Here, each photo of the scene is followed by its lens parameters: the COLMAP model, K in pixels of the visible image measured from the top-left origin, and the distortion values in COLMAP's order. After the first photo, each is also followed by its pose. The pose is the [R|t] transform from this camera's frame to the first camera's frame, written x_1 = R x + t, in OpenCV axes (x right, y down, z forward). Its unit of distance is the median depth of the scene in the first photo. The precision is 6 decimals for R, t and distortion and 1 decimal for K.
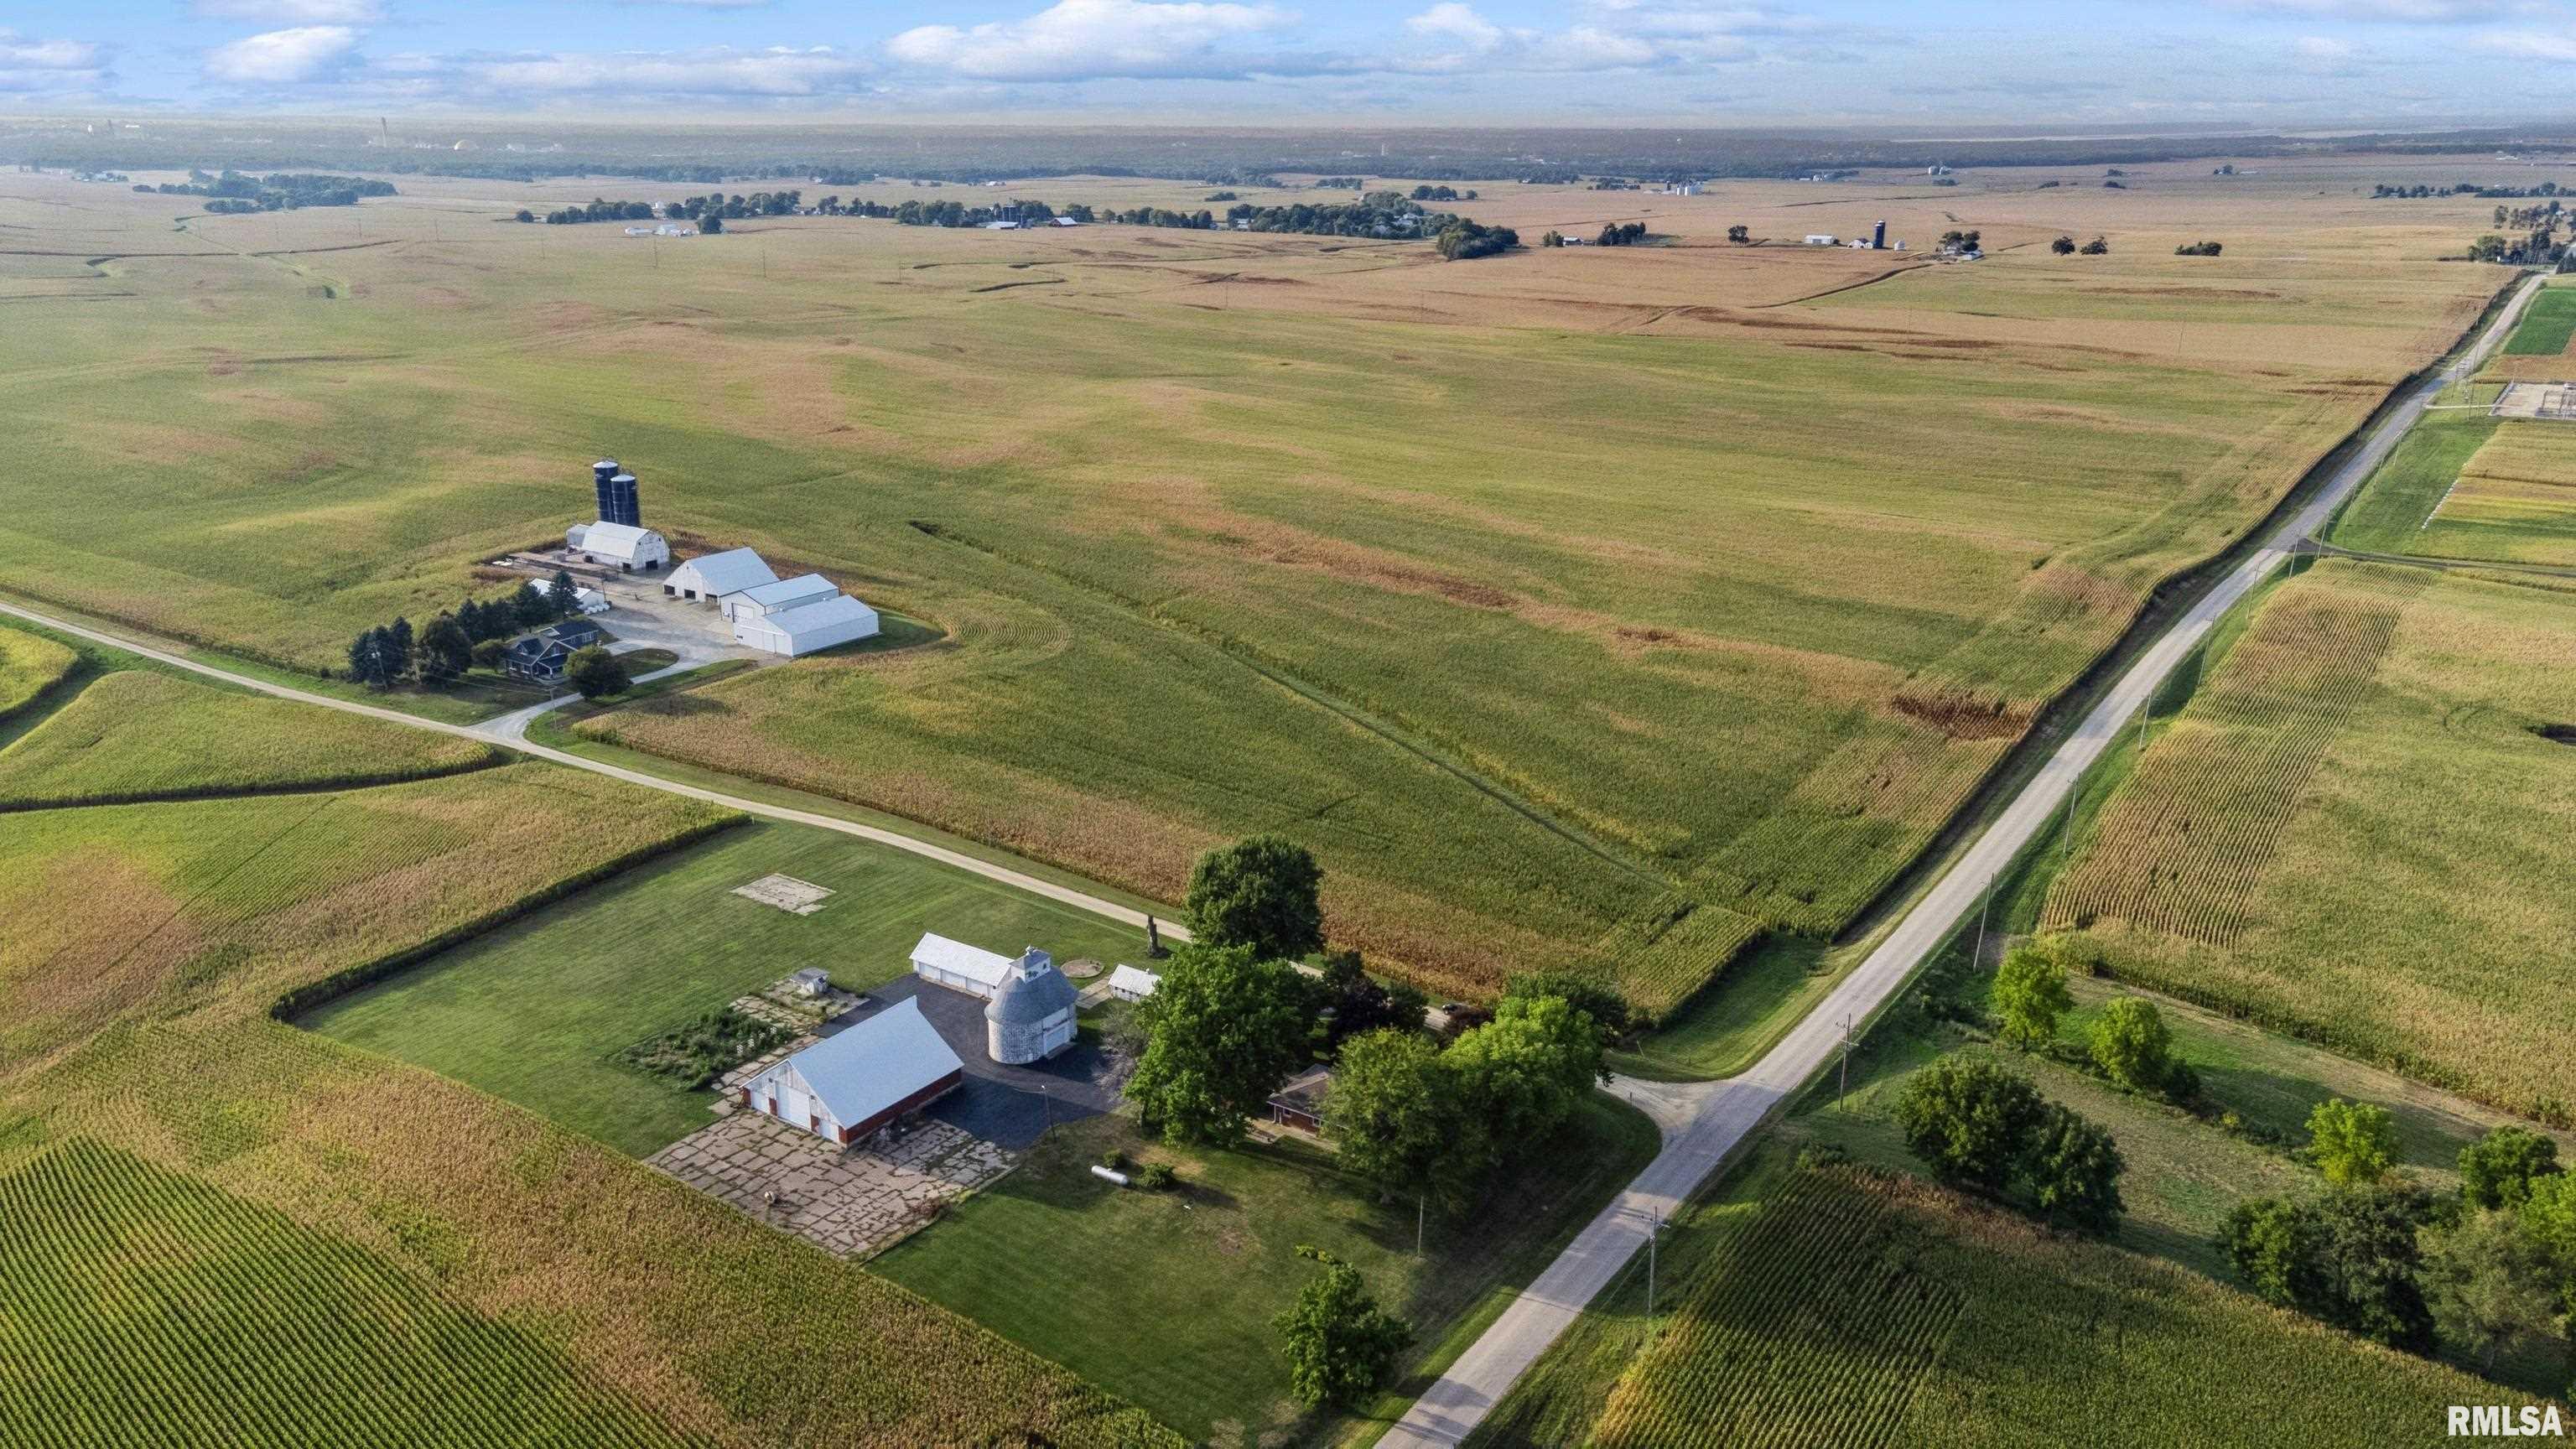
lens RADIAL K [[1941.4, 0, 1295.5], [0, 1941.4, 711.8], [0, 0, 1]] dist [0.014096, 0.112037]
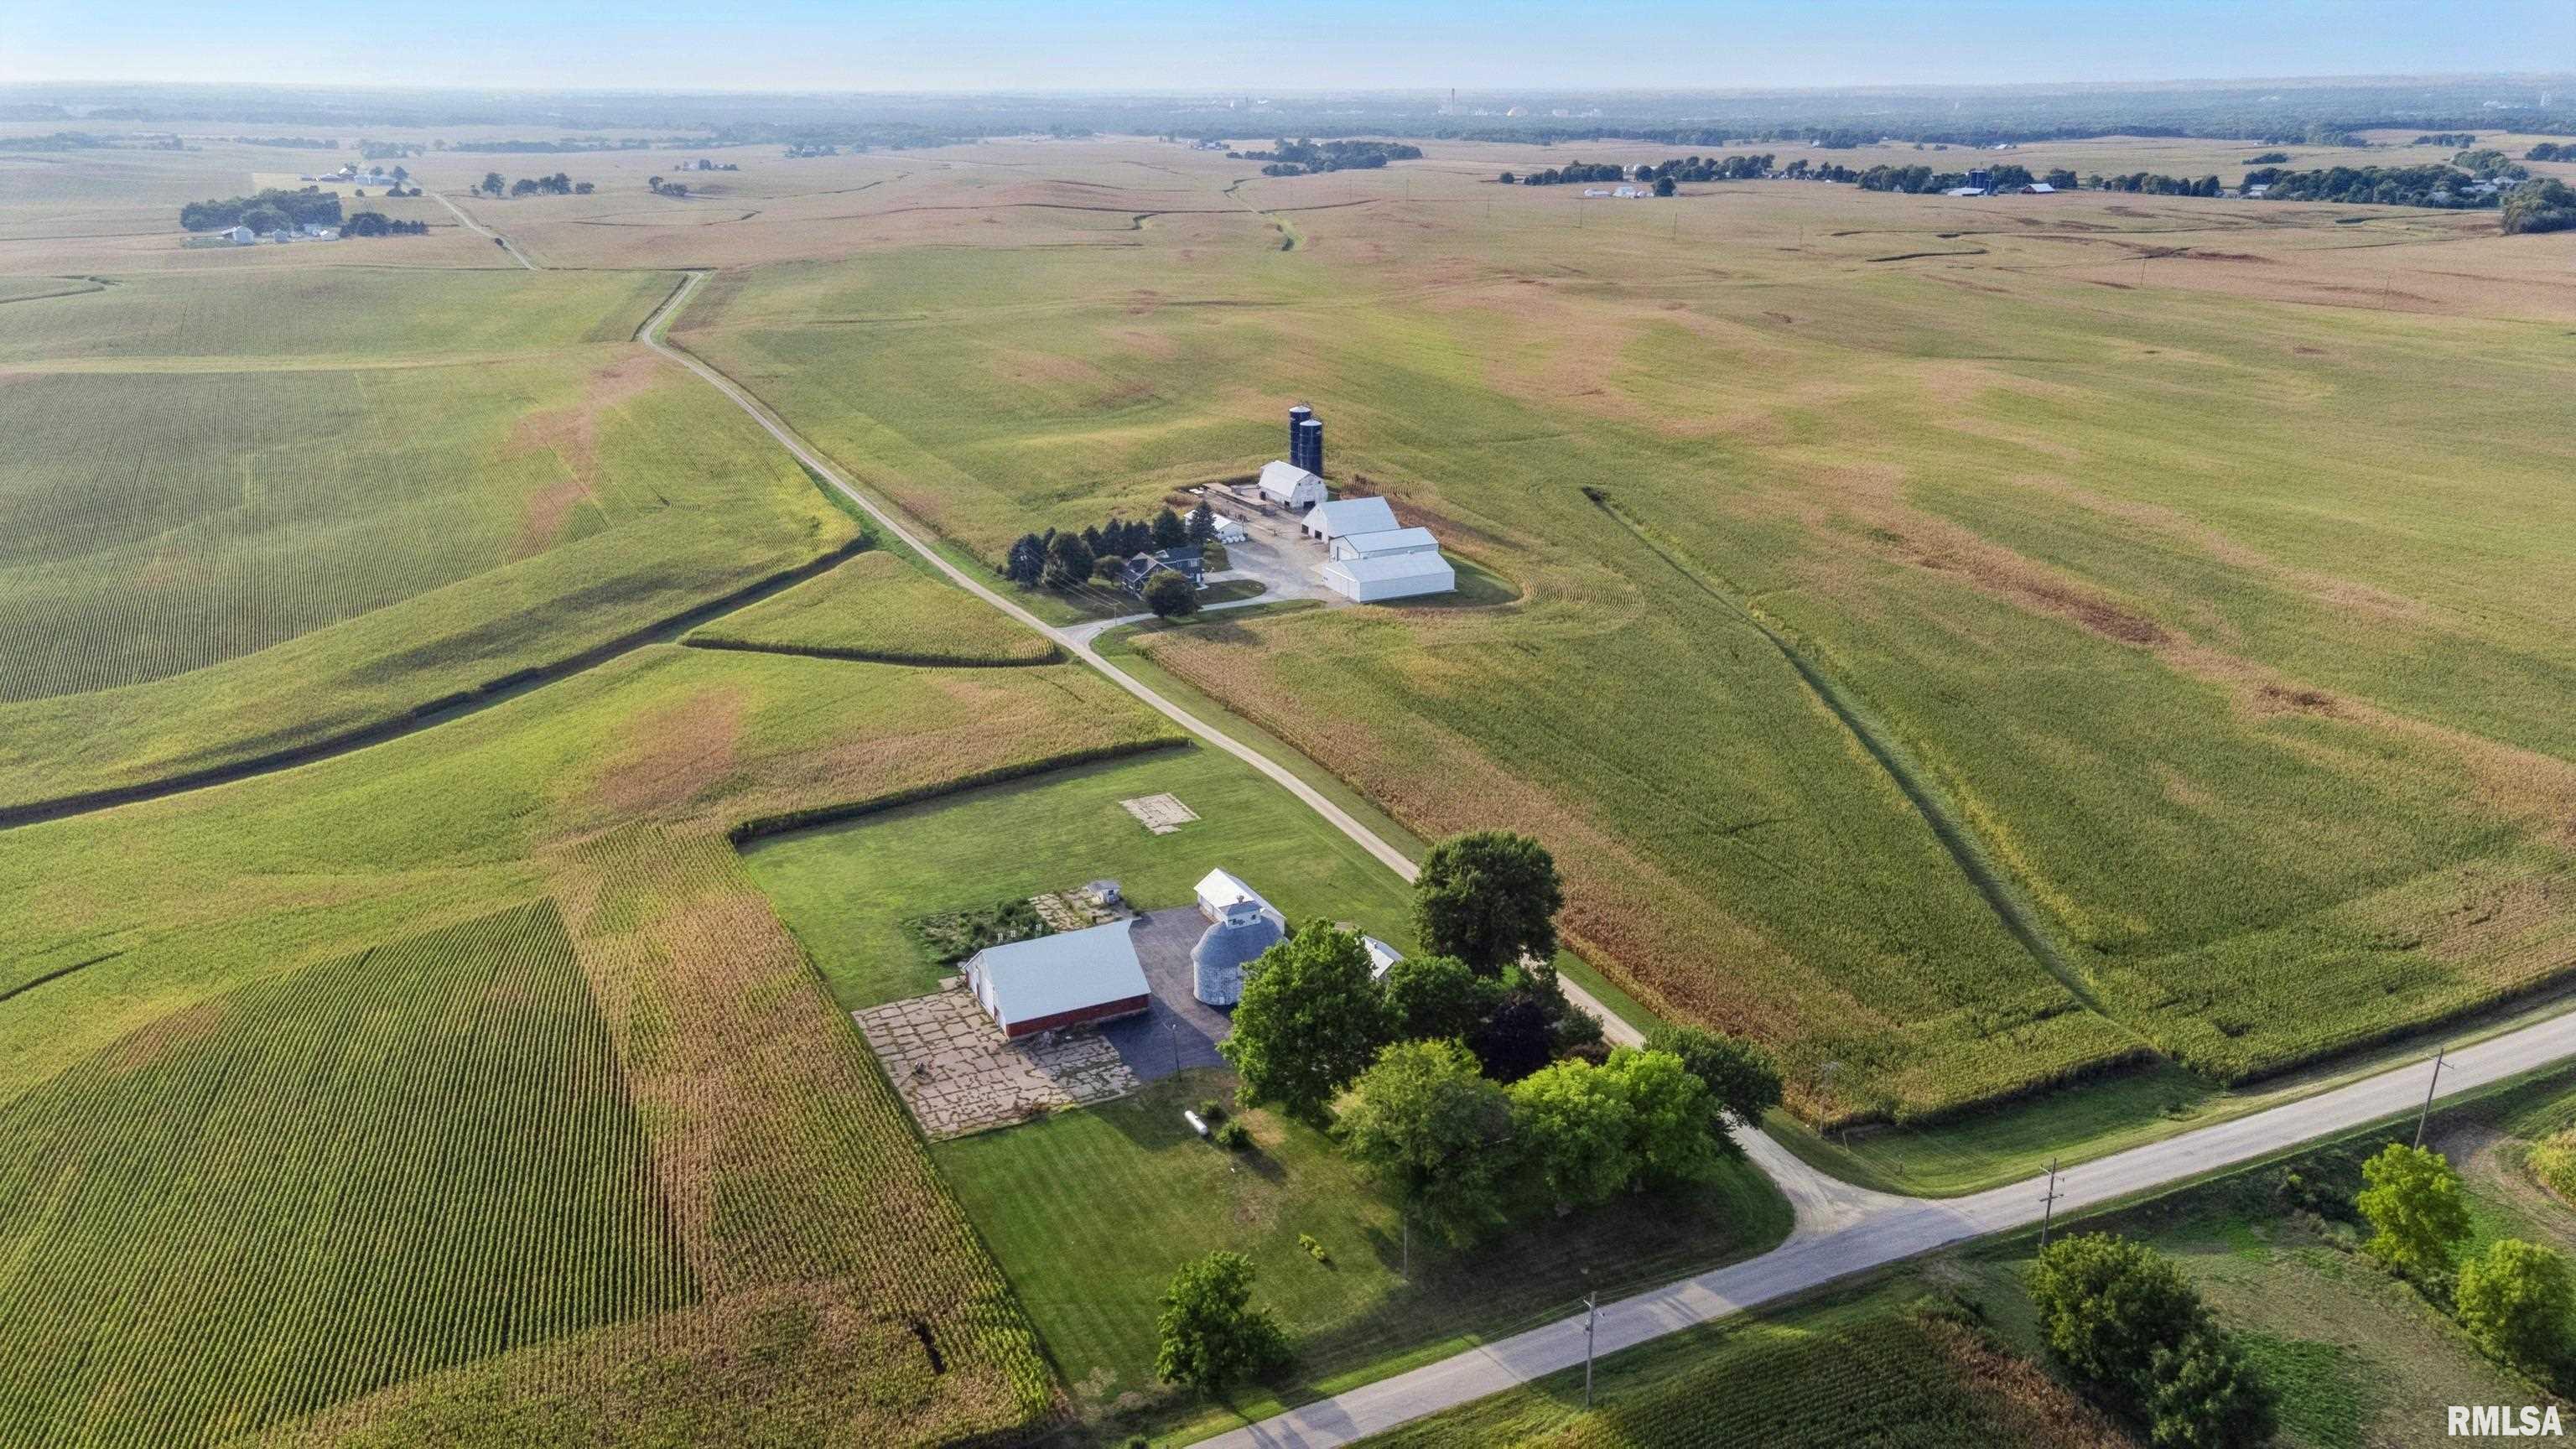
lens RADIAL K [[1941.4, 0, 1295.5], [0, 1941.4, 711.8], [0, 0, 1]] dist [0.014096, 0.112037]
pose [[0.875569, 0.144296, -0.461040, 0.209918], [-0.136180, 0.989369, 0.051031, -0.019360], [0.463502, 0.018103, 0.885911, 0.058911]]
